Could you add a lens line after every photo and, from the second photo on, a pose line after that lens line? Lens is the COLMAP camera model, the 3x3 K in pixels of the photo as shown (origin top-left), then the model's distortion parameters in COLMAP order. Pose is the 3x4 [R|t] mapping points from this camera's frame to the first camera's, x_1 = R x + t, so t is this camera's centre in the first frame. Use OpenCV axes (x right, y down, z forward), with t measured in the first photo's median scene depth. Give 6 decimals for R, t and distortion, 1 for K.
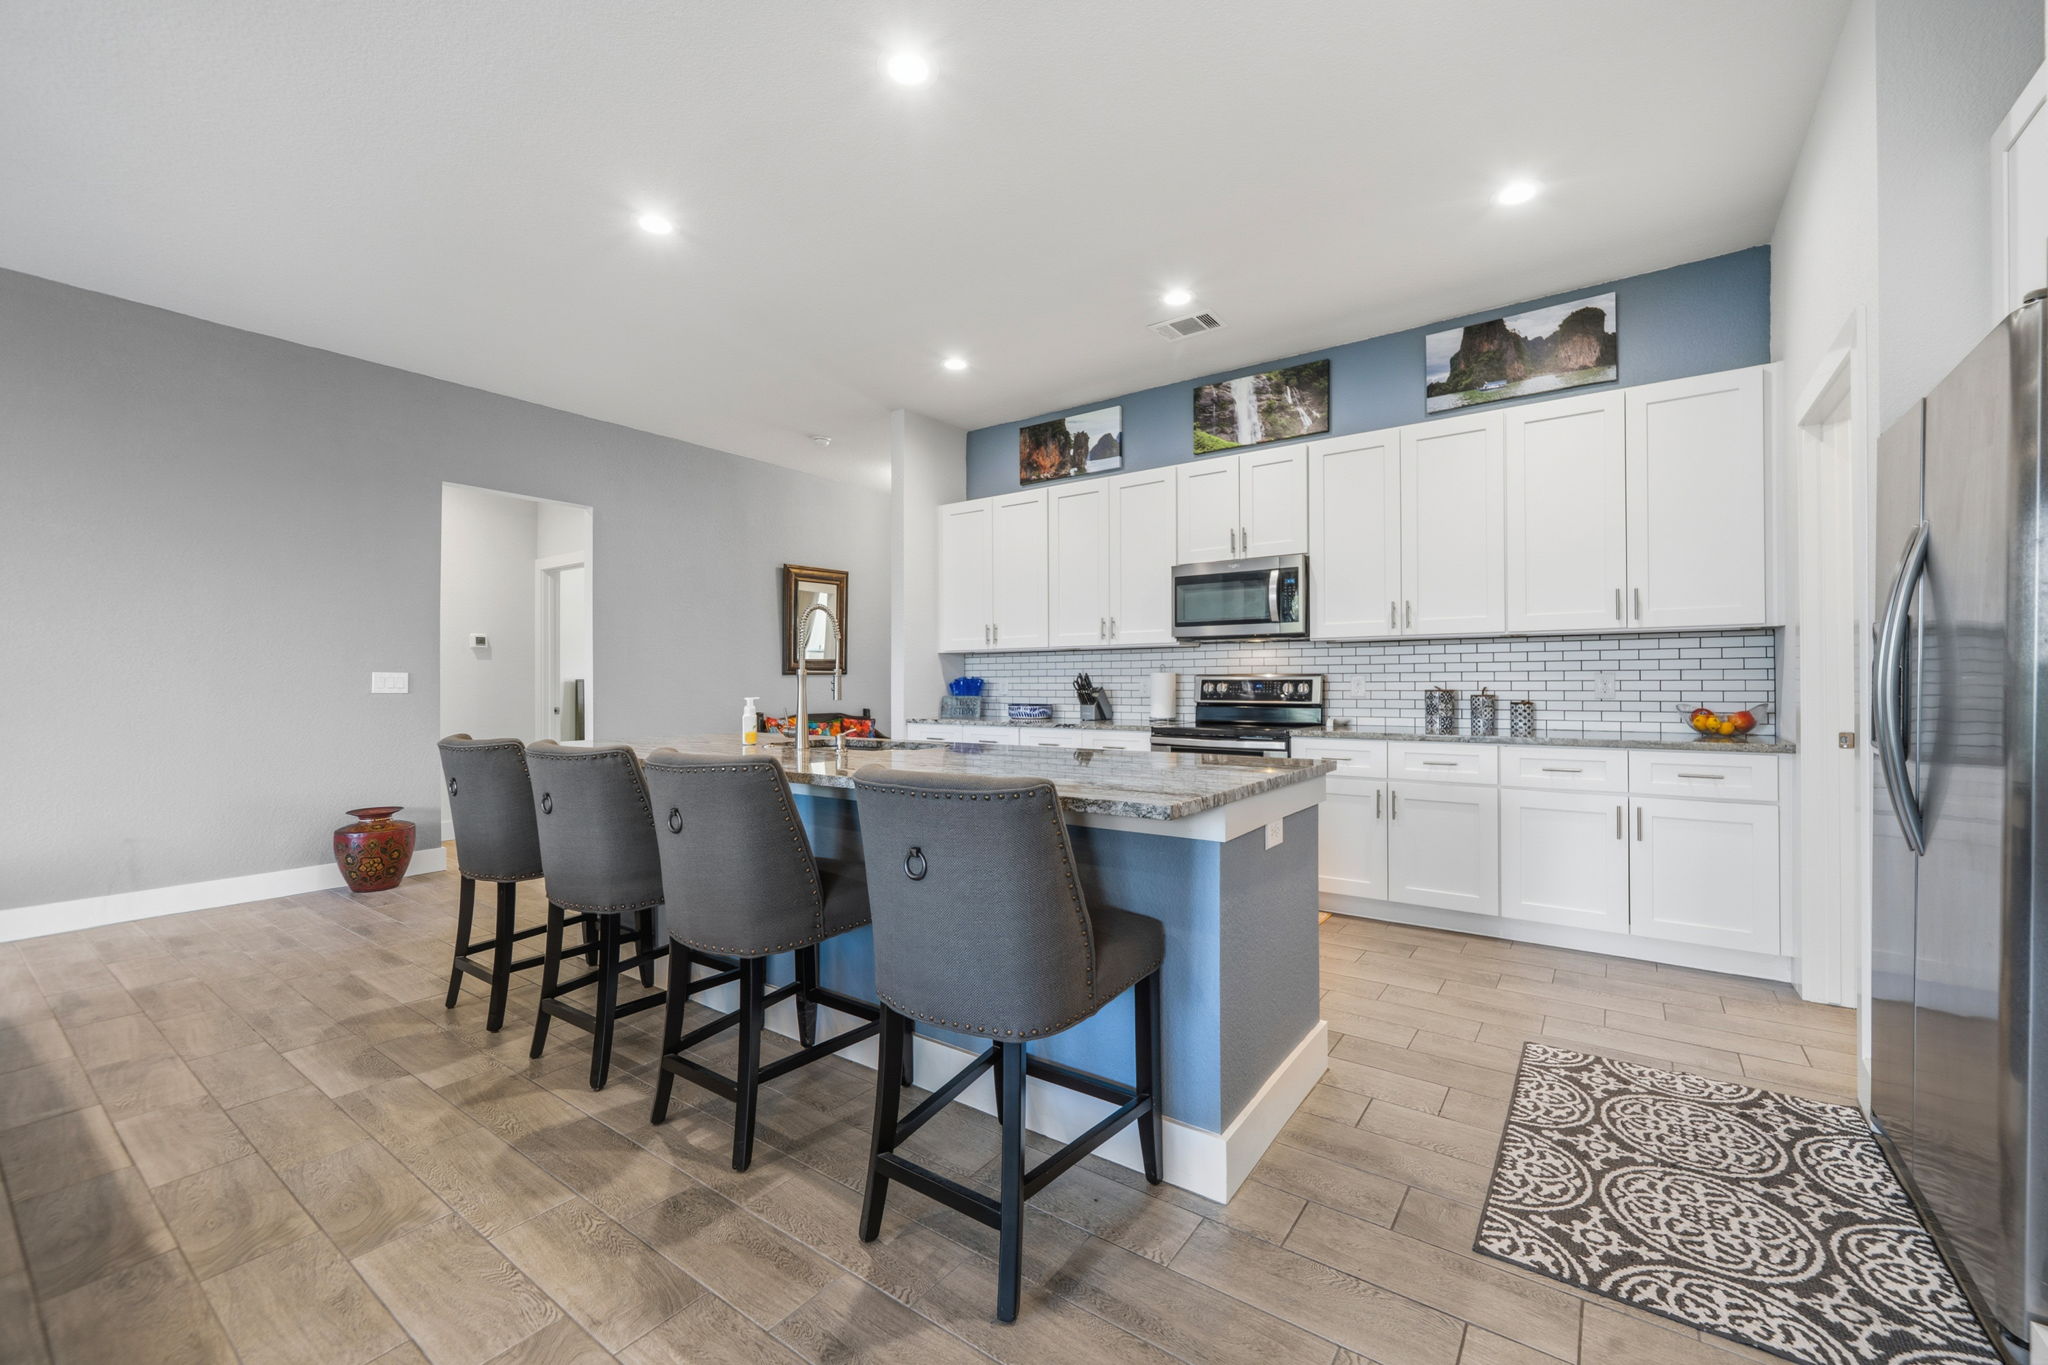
lens RADIAL K [[810.6, 0, 1059.3], [0, 810.6, 679.1], [0, 0, 1]] dist [-0.001684, -0.000396]
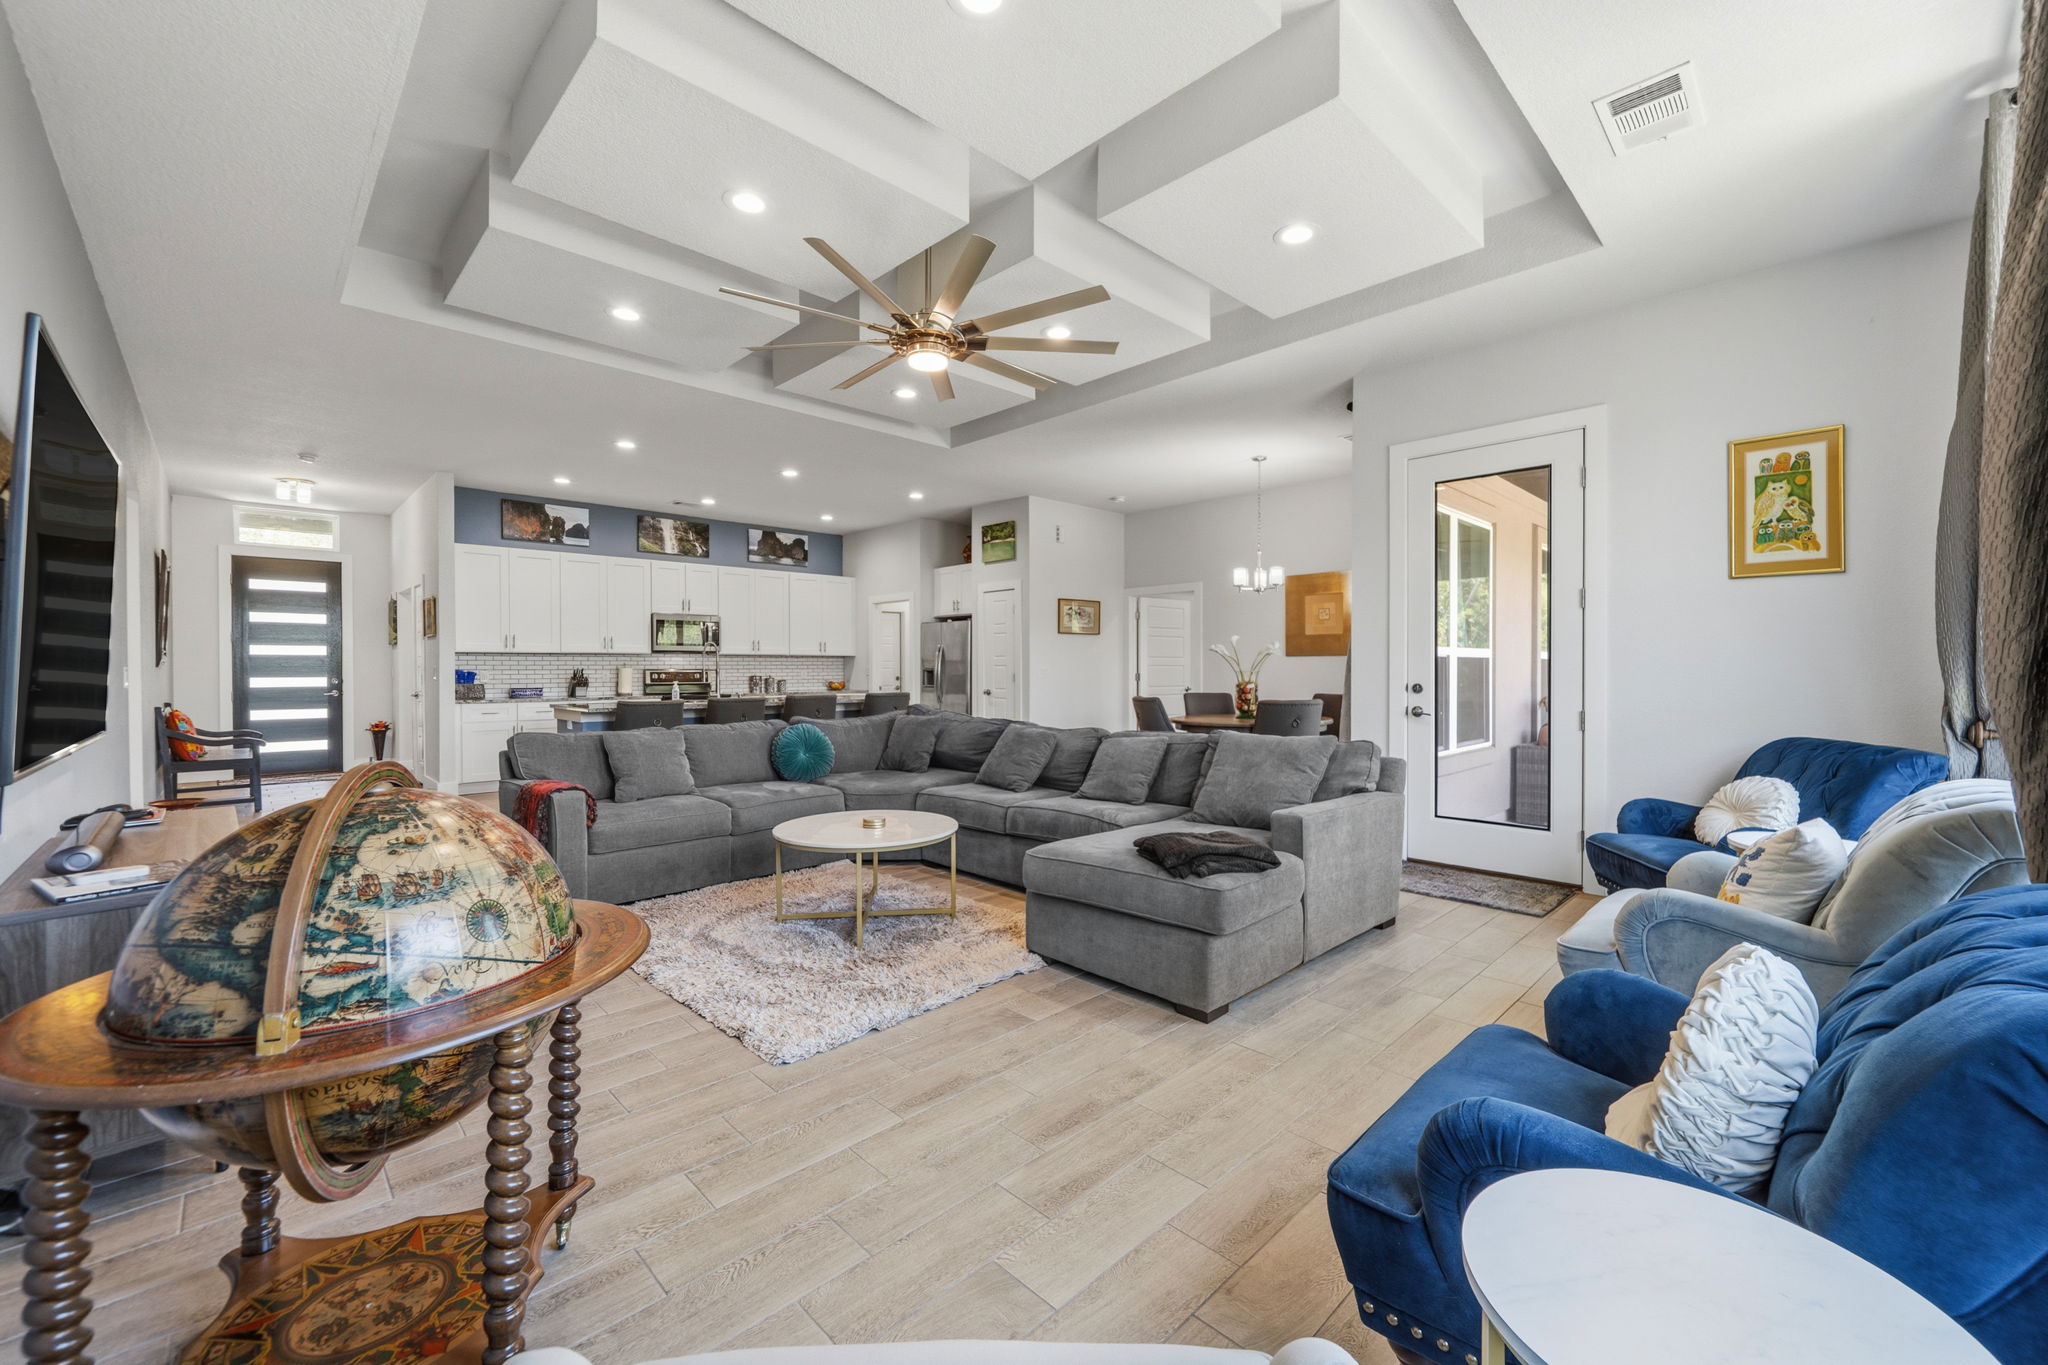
lens RADIAL K [[817.7, 0, 1025.5], [0, 817.7, 676.3], [0, 0, 1]] dist [0.000372, 0.000030]
pose [[0.193724, -0.009001, 0.981015, -1.620494], [-0.004328, 0.999940, 0.010029, -0.012384], [-0.981046, -0.006189, 0.193674, -0.255439]]
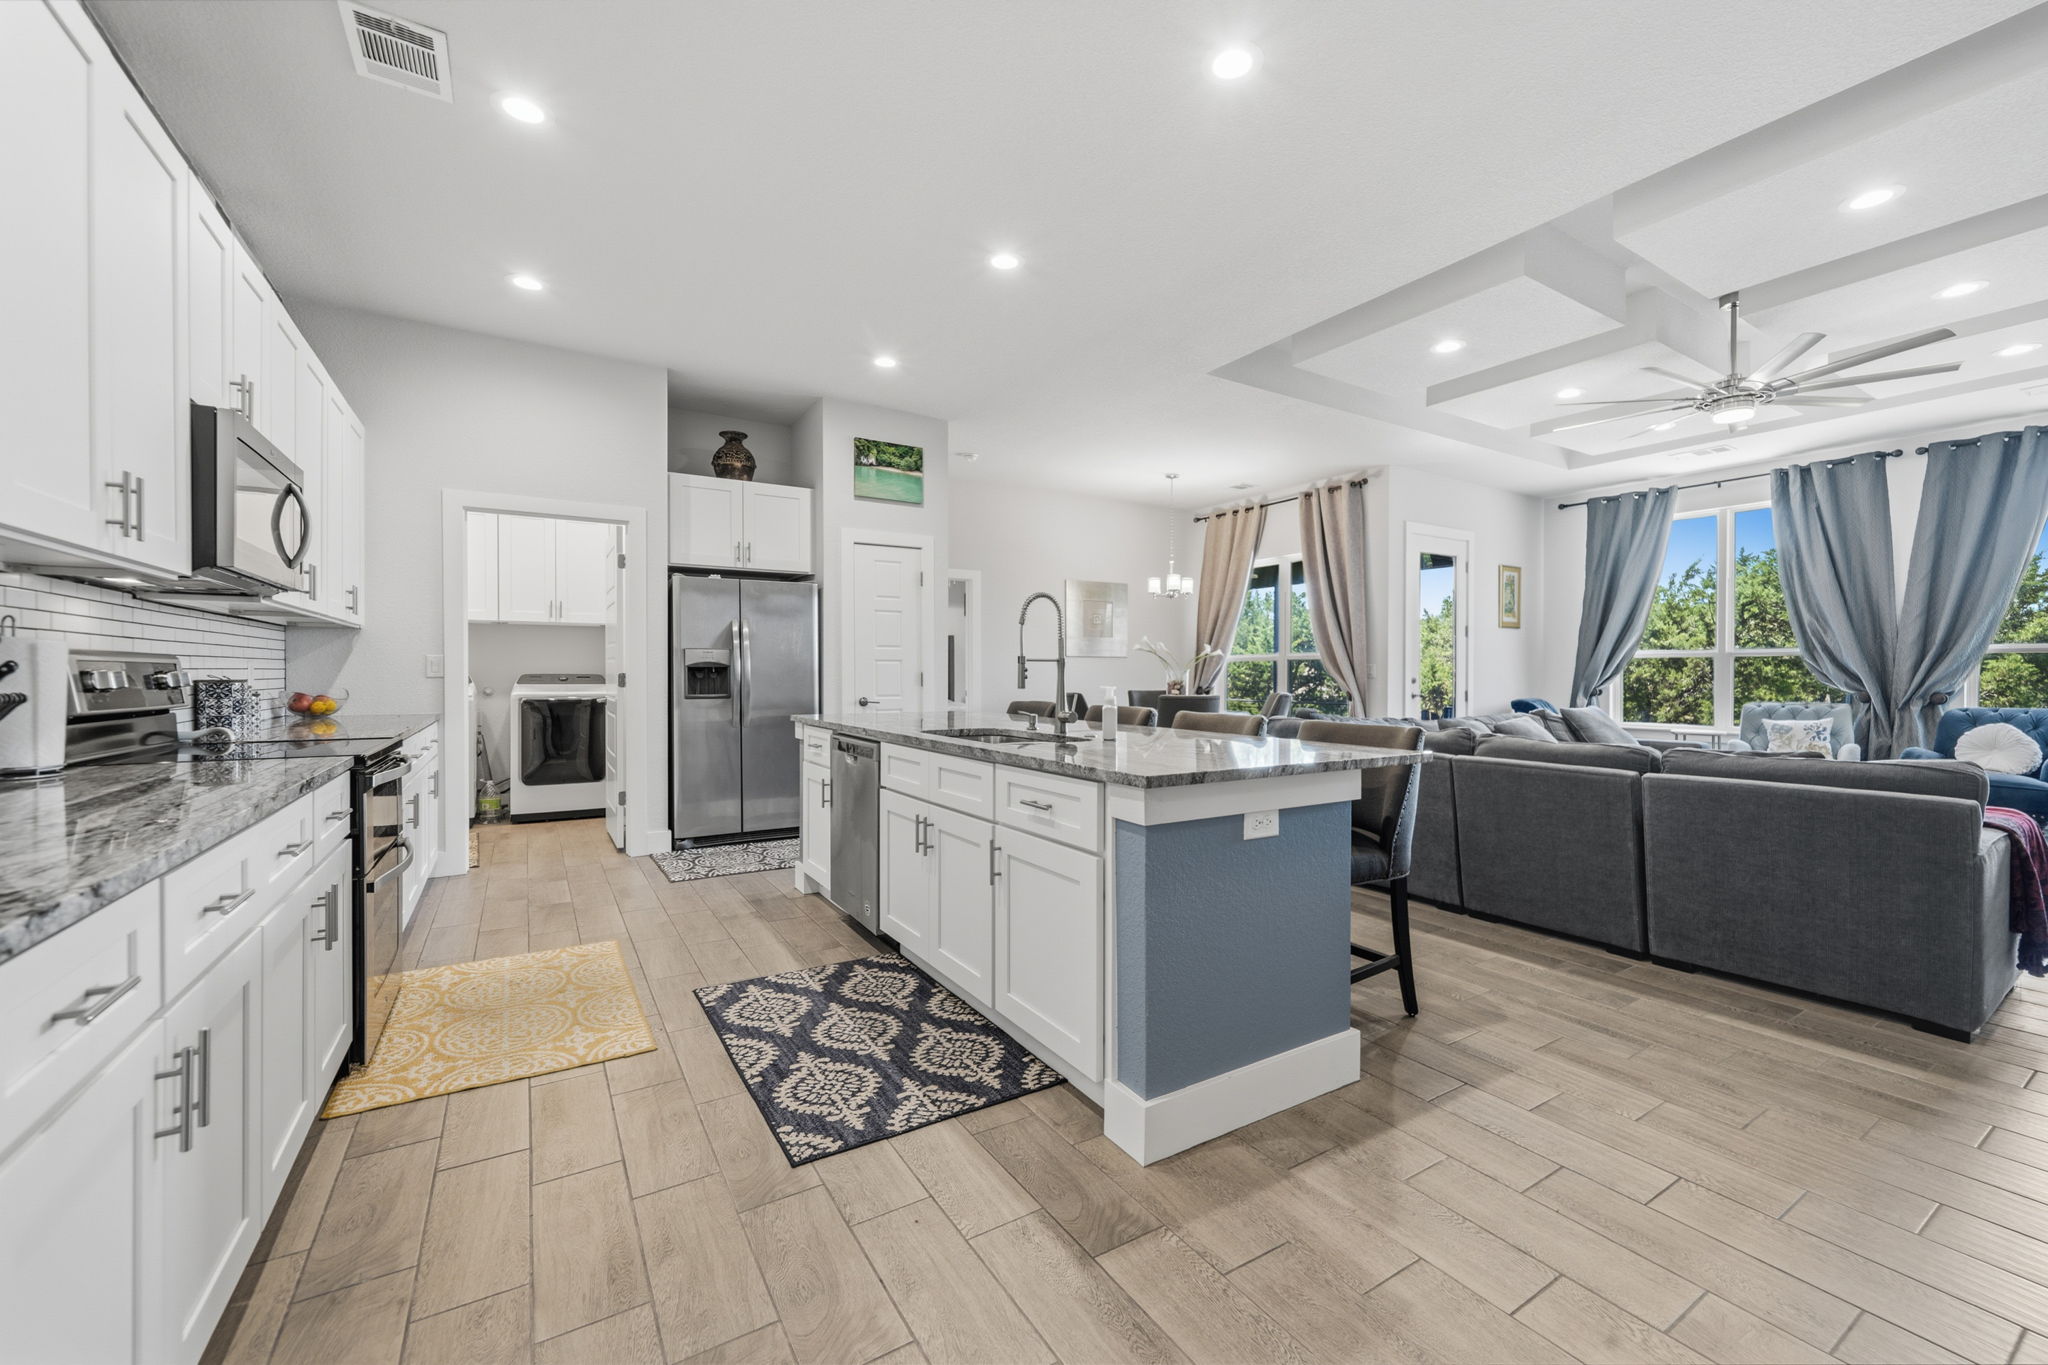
lens RADIAL K [[821.4, 0, 1043.5], [0, 821.4, 679.7], [0, 0, 1]] dist [0.001162, 0.000286]
pose [[-0.921203, -0.003898, 0.389062, -0.447920], [-0.003341, 0.999992, 0.002110, 0.008505], [-0.389067, 0.000644, -0.921209, 1.263736]]
